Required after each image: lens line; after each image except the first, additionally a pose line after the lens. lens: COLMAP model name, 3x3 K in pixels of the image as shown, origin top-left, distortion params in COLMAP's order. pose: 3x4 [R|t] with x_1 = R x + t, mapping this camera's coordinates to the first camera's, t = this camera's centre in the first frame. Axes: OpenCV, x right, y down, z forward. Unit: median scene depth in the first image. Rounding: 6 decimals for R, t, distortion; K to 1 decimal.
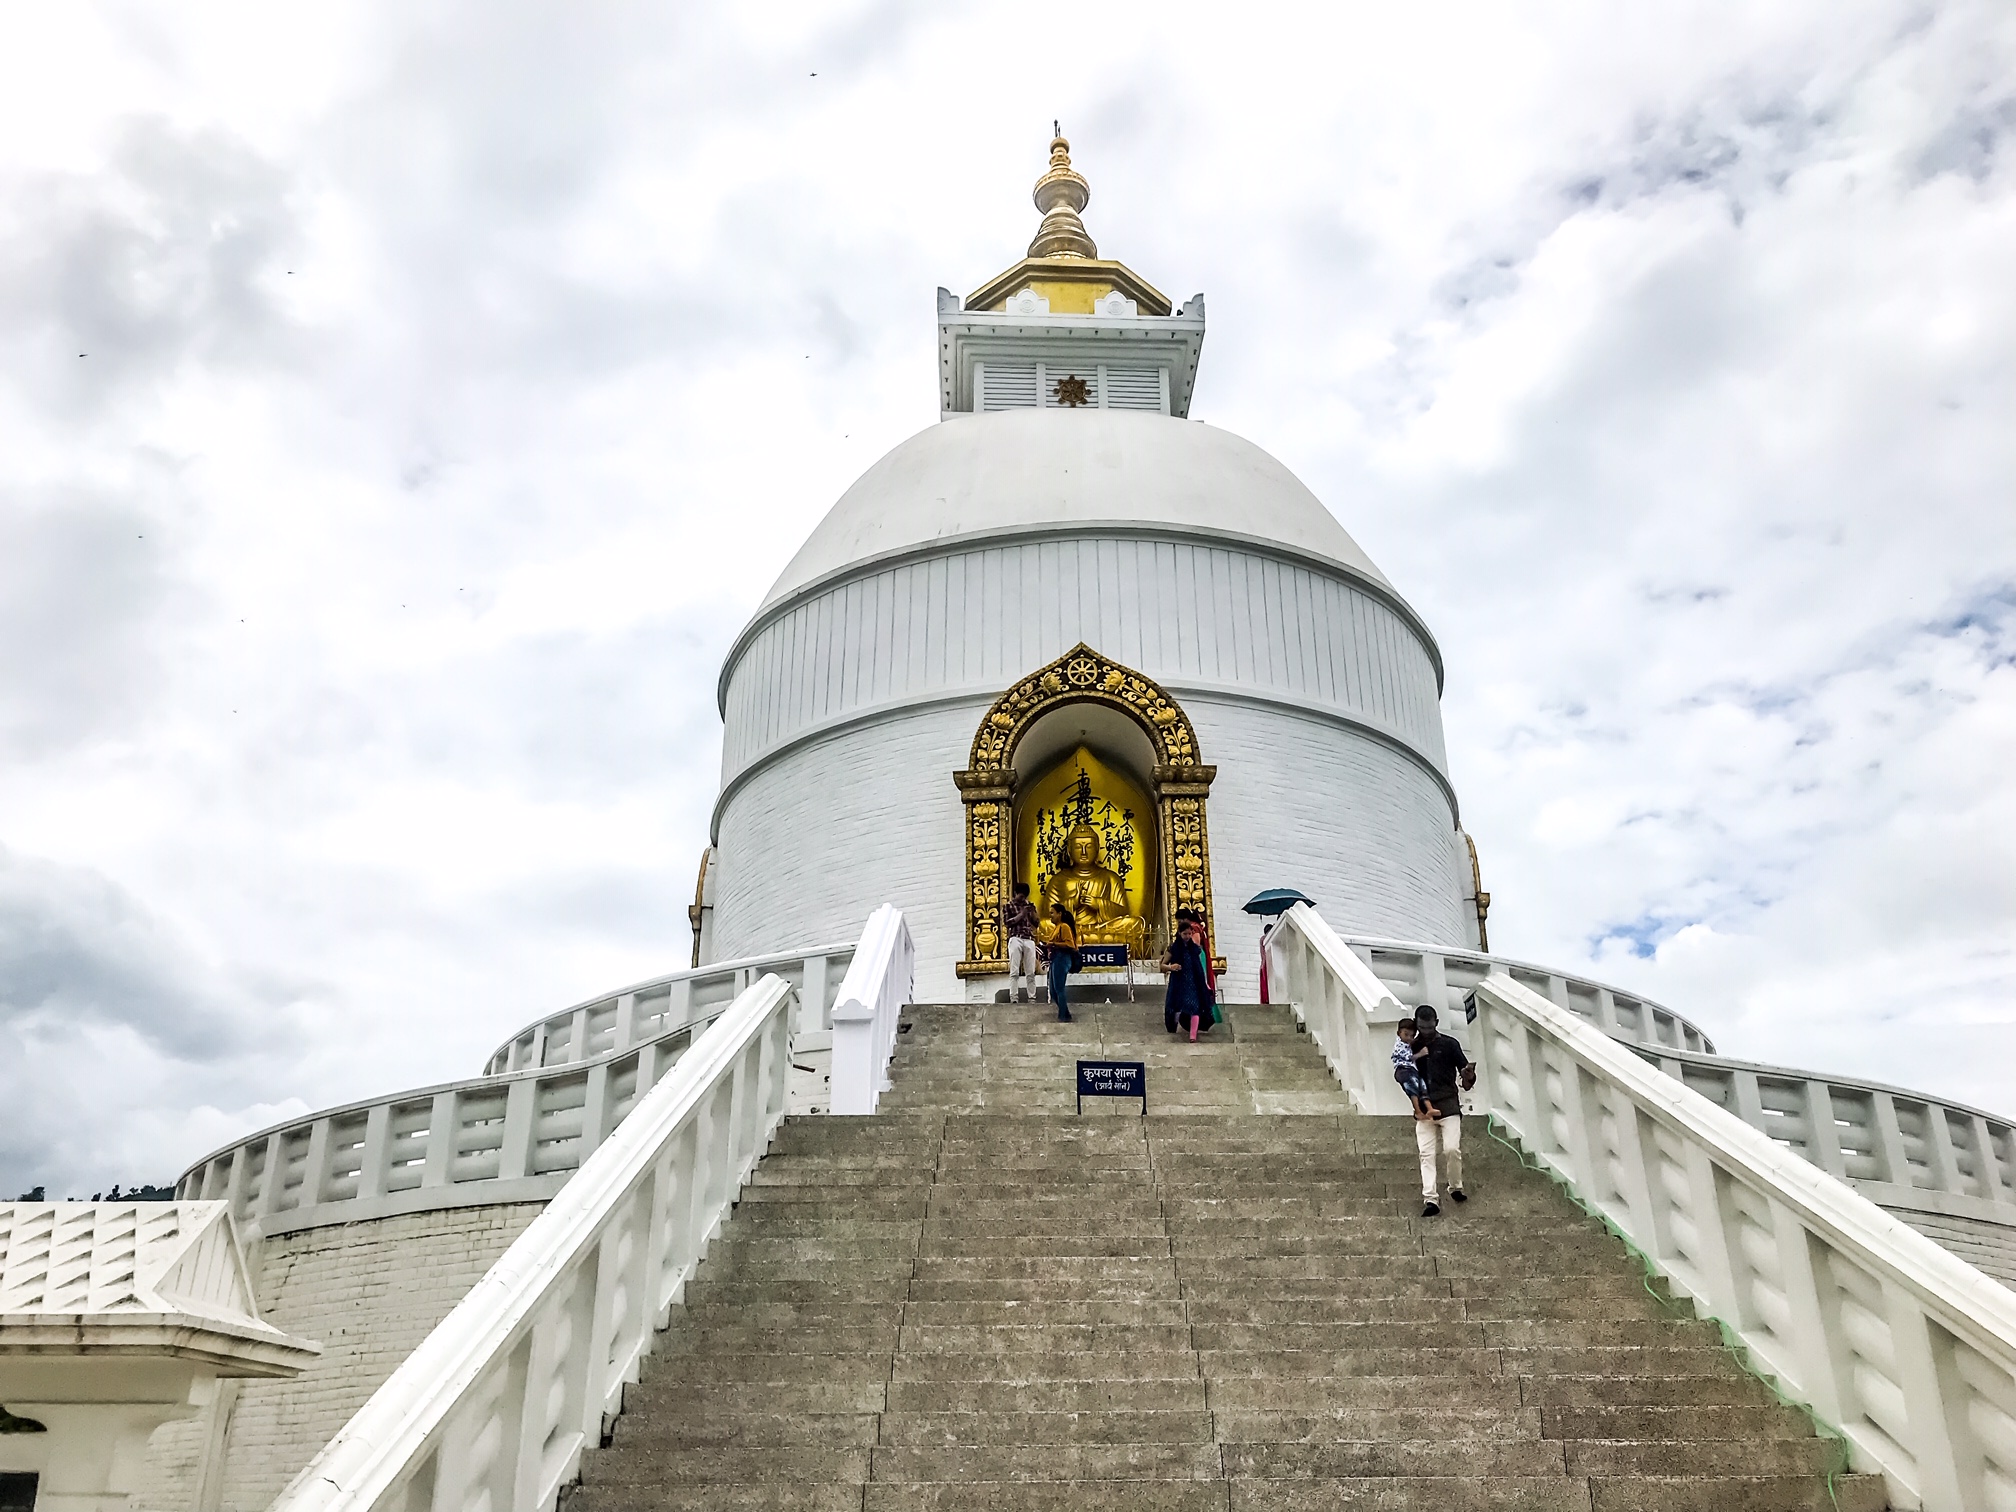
lens RADIAL K [[1625.0, 0, 1008.0], [0, 1625.0, 756.0], [0, 0, 1]] dist [0.145255, -0.443412]
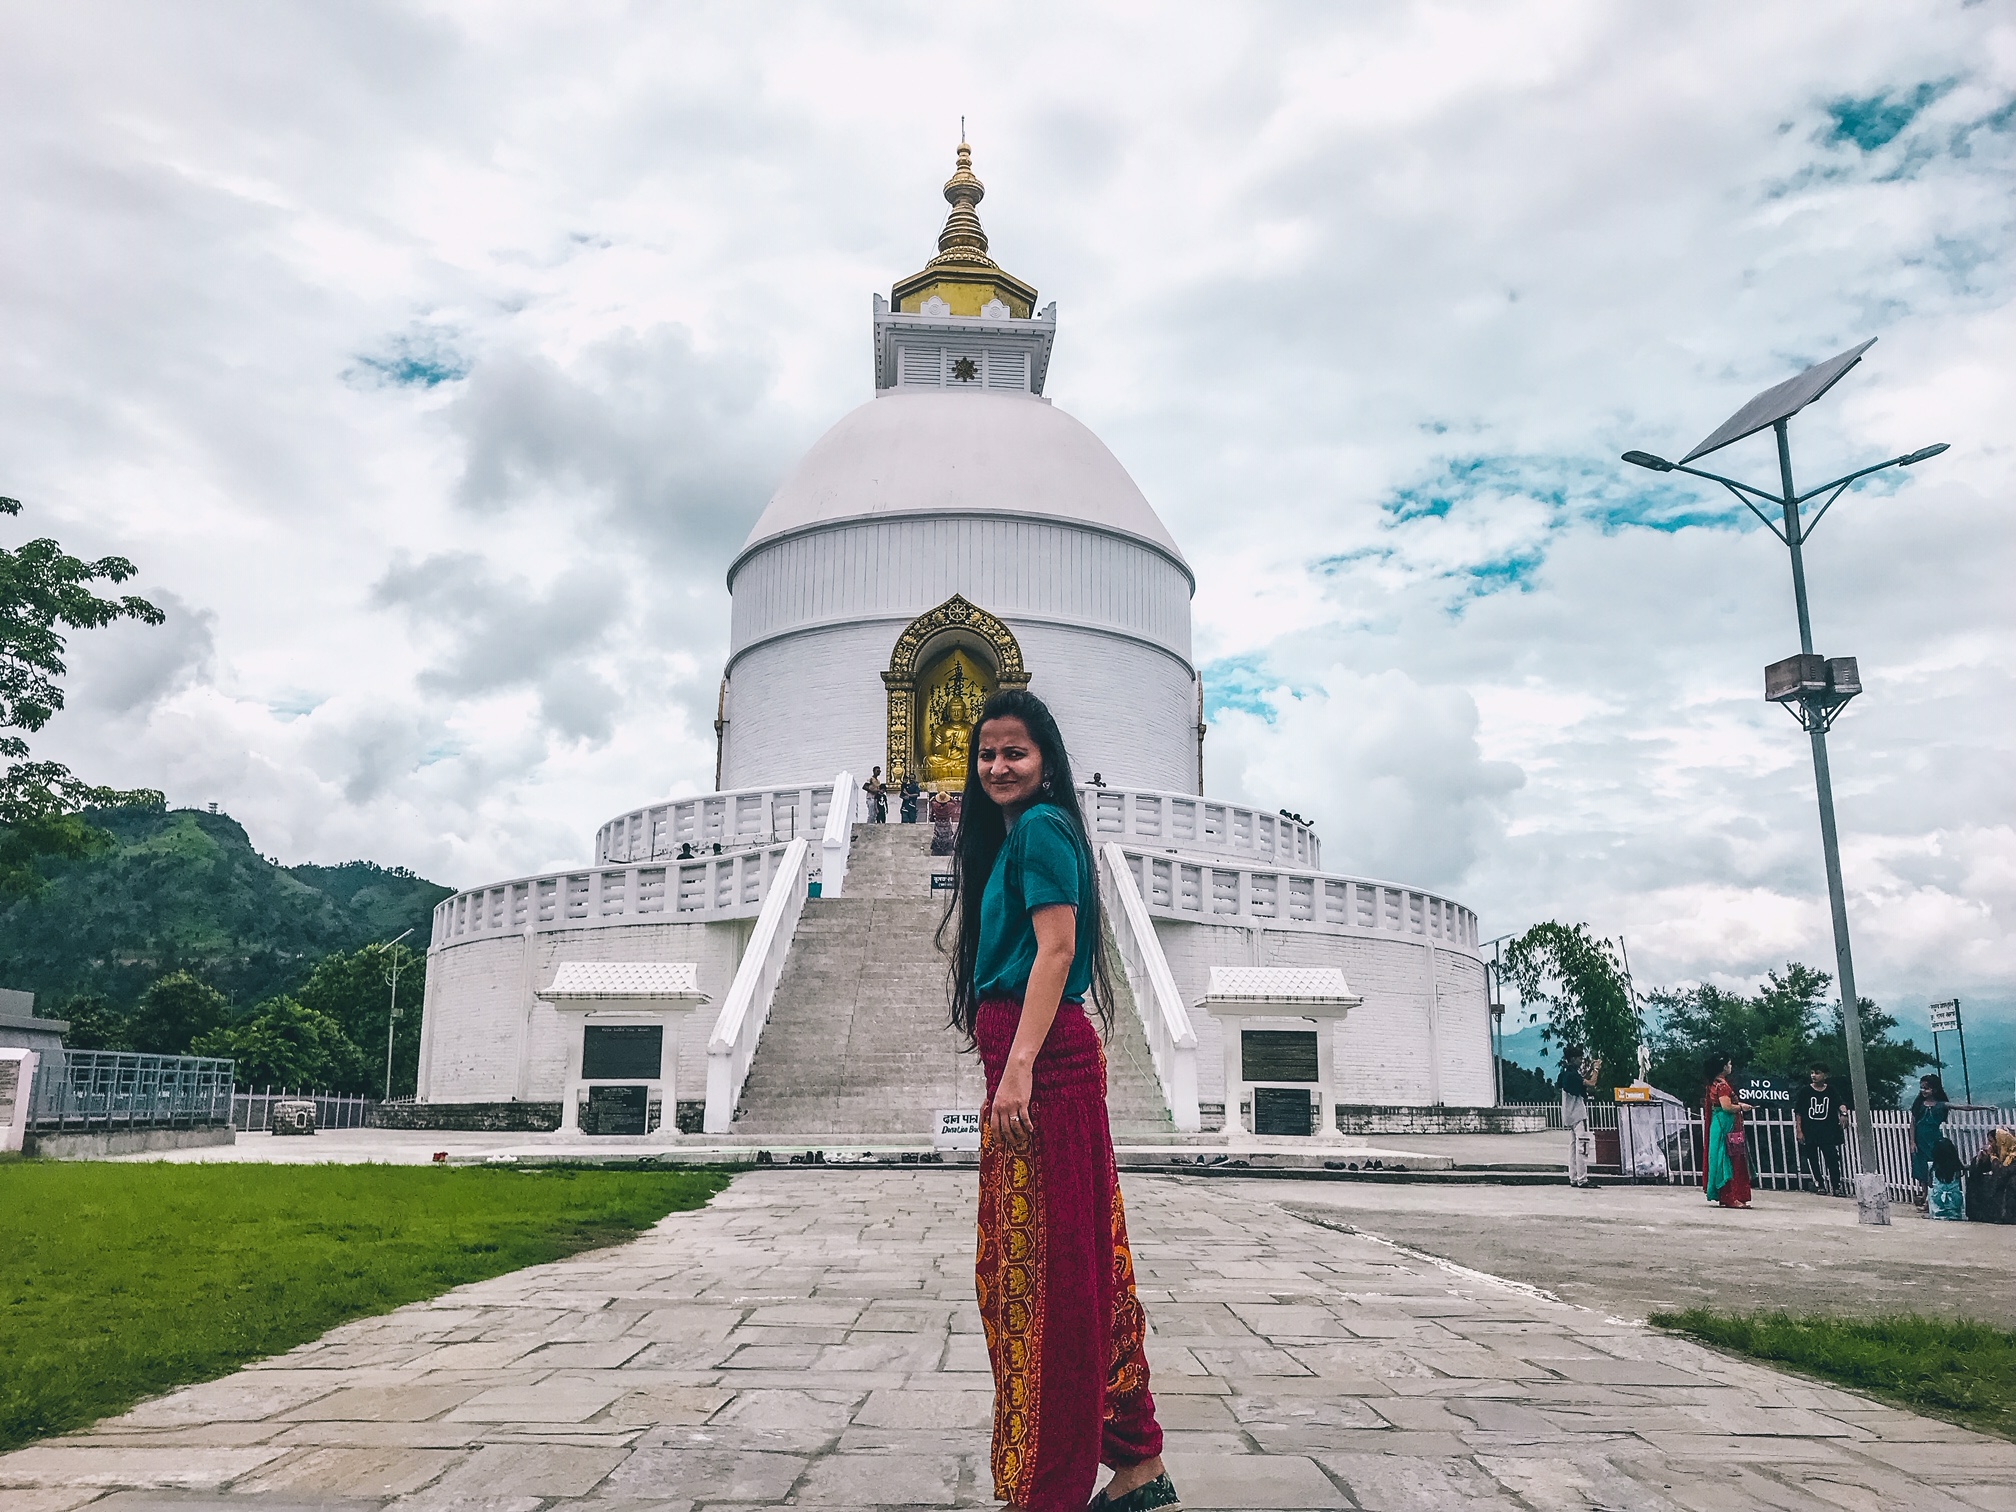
lens RADIAL K [[1625.0, 0, 1008.0], [0, 1625.0, 756.0], [0, 0, 1]] dist [0.145255, -0.443412]
pose [[0.998810, 0.018921, 0.044957, 0.025200], [-0.028185, 0.976125, 0.215372, -0.274507], [-0.039809, -0.216383, 0.975497, -0.700395]]
